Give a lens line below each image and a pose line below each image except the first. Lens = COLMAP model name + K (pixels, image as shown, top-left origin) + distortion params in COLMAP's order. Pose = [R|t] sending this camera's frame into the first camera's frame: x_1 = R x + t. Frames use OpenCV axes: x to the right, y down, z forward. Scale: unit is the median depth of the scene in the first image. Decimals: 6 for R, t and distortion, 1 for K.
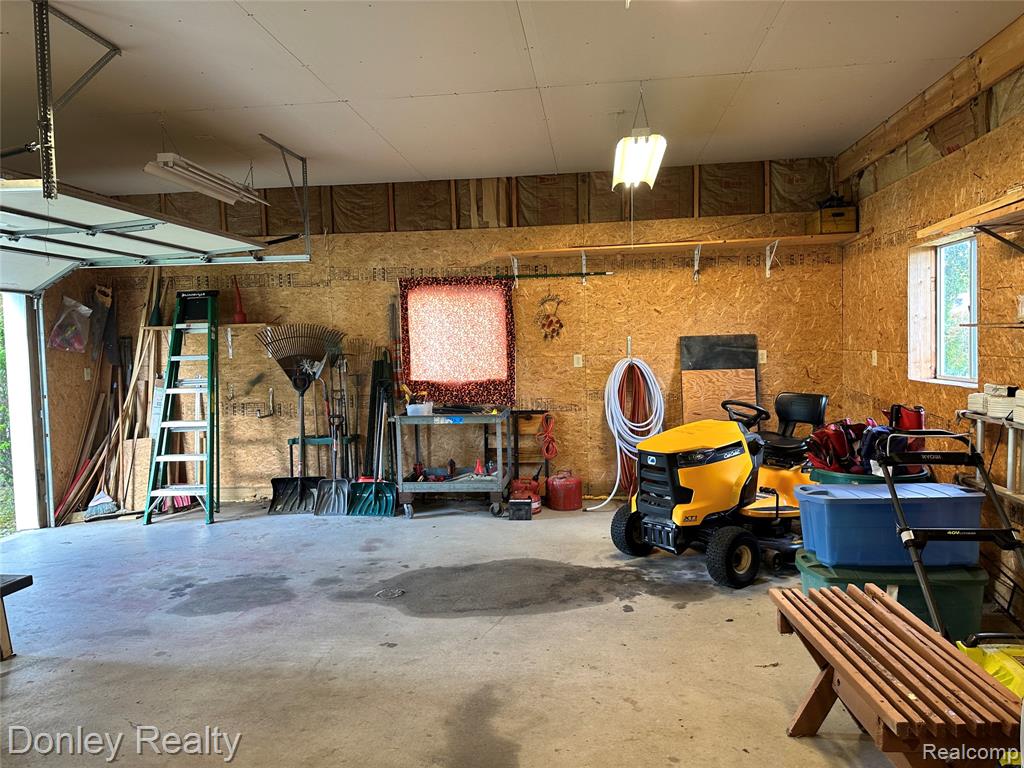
lens RADIAL K [[726.0, 0, 516.2], [0, 726.0, 379.4], [0, 0, 1]] dist [0.056994, -0.058990]
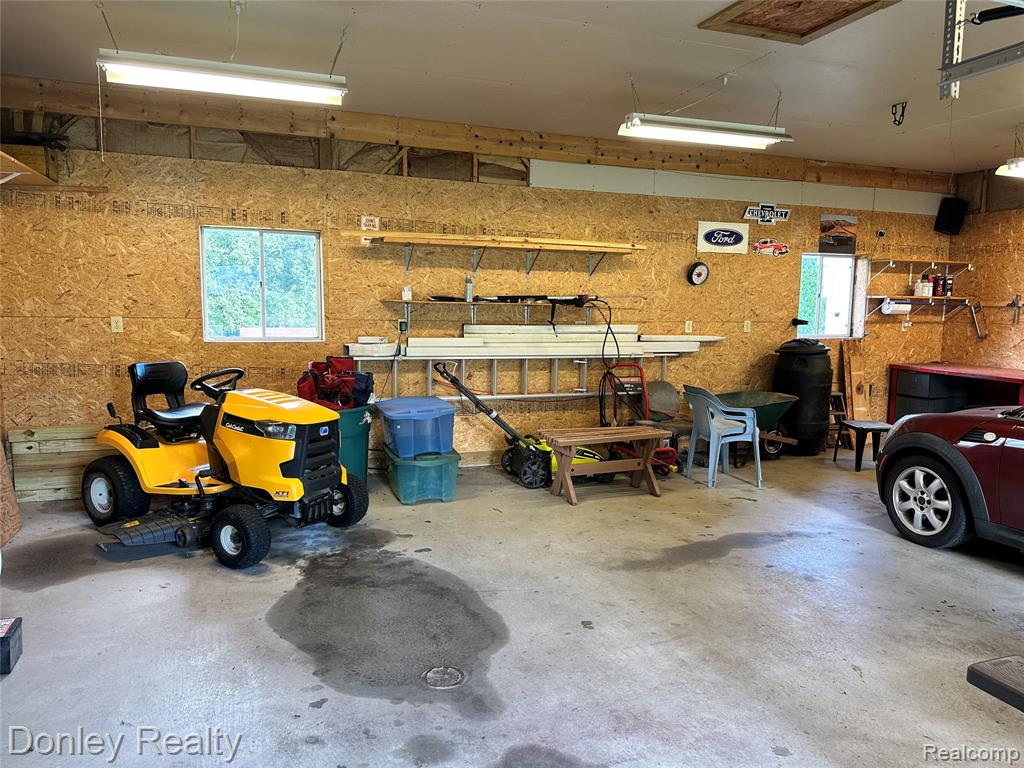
lens RADIAL K [[726.0, 0, 515.9], [0, 726.0, 383.9], [0, 0, 1]] dist [0.056994, -0.058990]
pose [[-0.455960, -0.081099, 0.886298, -0.801186], [0.053349, 0.991558, 0.118177, -0.050362], [-0.888400, 0.101167, -0.447784, 1.256674]]
